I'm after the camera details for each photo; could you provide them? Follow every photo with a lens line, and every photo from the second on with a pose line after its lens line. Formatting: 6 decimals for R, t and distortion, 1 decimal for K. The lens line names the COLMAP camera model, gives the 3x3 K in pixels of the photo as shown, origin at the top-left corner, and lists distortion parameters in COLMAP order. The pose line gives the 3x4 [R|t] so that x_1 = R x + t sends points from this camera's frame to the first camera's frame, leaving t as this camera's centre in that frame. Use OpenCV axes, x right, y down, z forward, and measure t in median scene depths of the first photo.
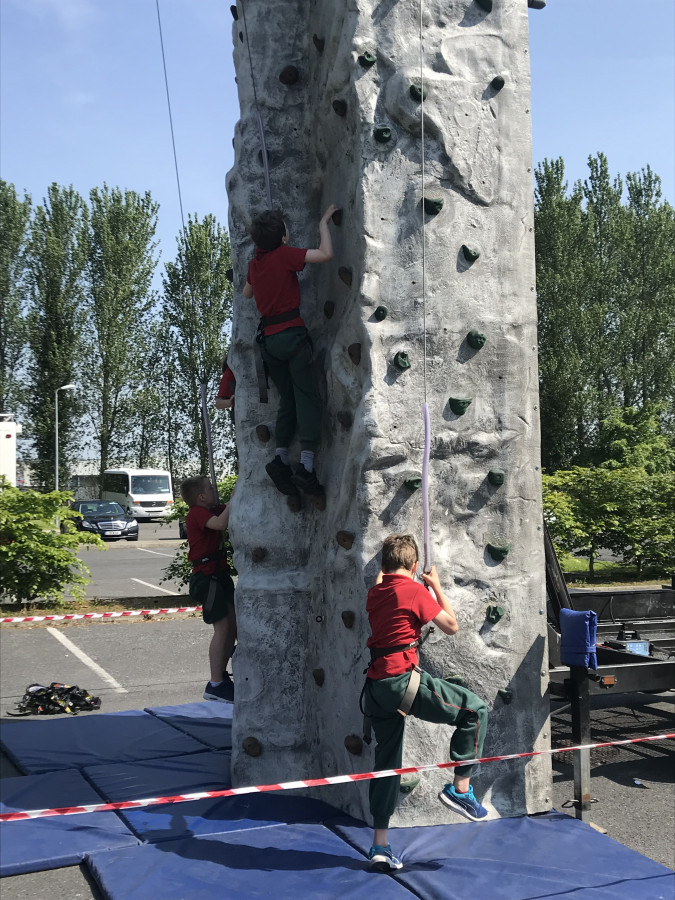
lens RADIAL K [[1034.4, 0, 340.2], [0, 1034.4, 450.4], [0, 0, 1]] dist [0.181375, -0.626379]
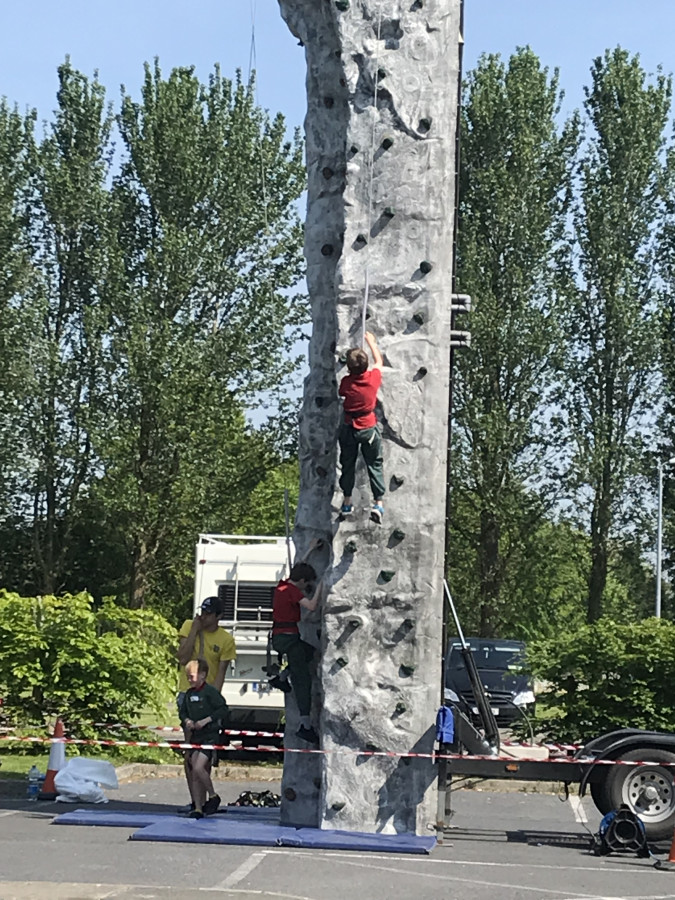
lens RADIAL K [[3201.9, 0, 337.5], [0, 3201.9, 450.2], [0, 0, 1]] dist [0.269695, 1.768566]
pose [[0.882323, 0.013073, -0.470462, 2.296575], [-0.031613, 0.999003, -0.031528, -0.075981], [0.469581, 0.042691, 0.881857, -3.287474]]
